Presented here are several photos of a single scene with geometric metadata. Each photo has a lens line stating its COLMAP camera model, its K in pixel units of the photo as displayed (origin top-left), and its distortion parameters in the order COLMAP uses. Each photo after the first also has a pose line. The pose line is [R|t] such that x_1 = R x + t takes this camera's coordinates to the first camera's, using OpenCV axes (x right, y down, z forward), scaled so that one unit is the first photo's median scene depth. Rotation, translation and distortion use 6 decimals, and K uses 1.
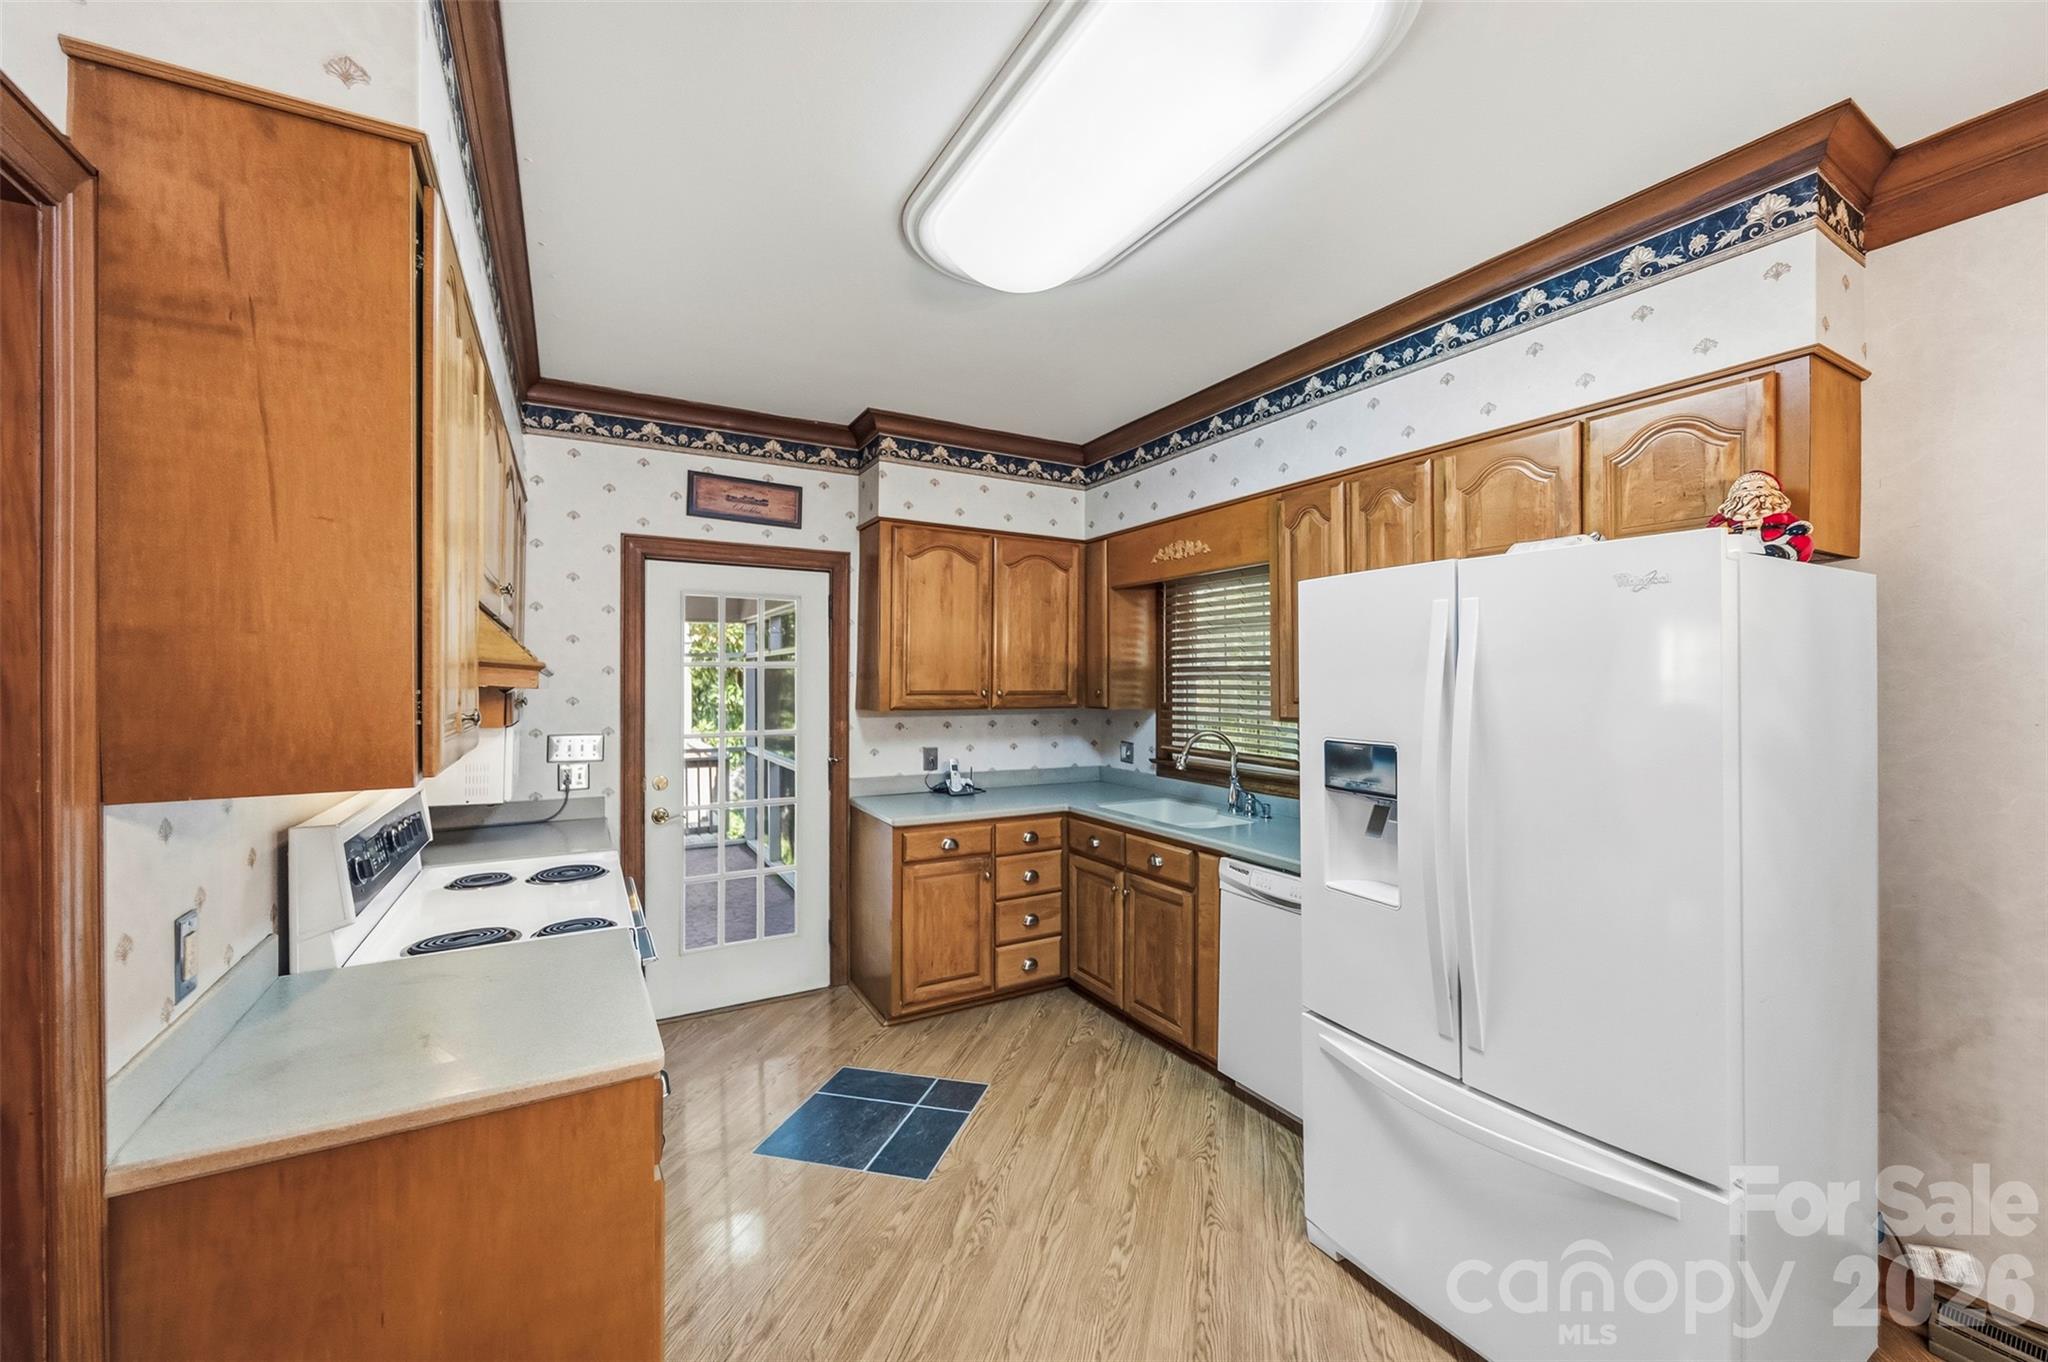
lens RADIAL K [[792.8, 0, 1027.1], [0, 792.8, 693.4], [0, 0, 1]] dist [-0.002783, 0.000231]
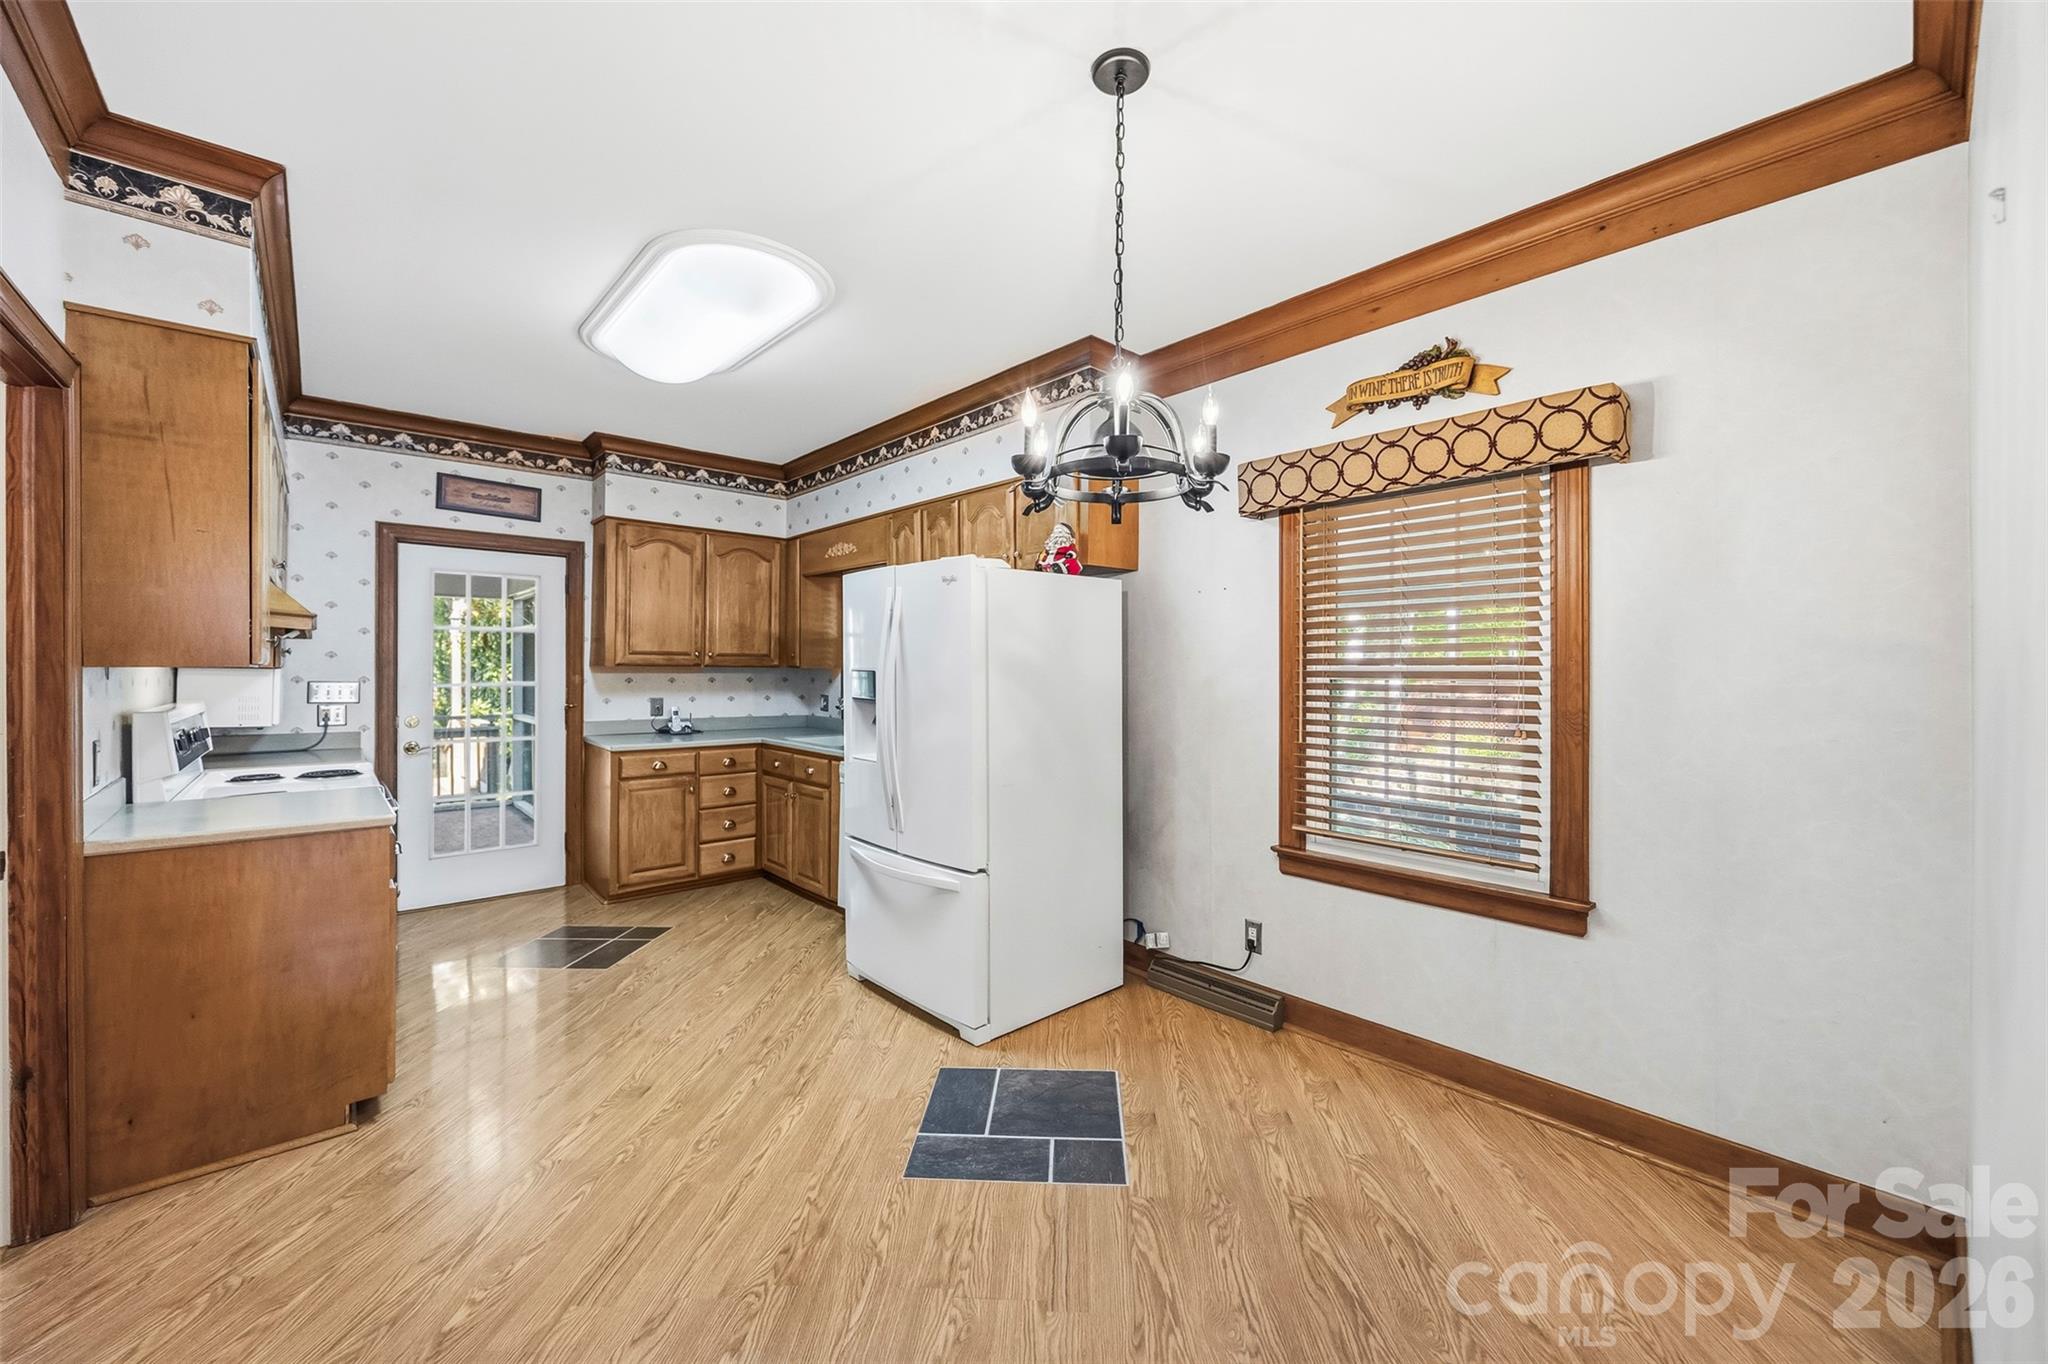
lens RADIAL K [[800.2, 0, 1024.0], [0, 800.2, 682.0], [0, 0, 1]] dist [0.001840, -0.000018]
pose [[0.979871, 0.000977, 0.199630, 0.230595], [-0.001047, 0.999999, 0.000248, 0.048914], [-0.199630, -0.000452, 0.979871, -0.430226]]
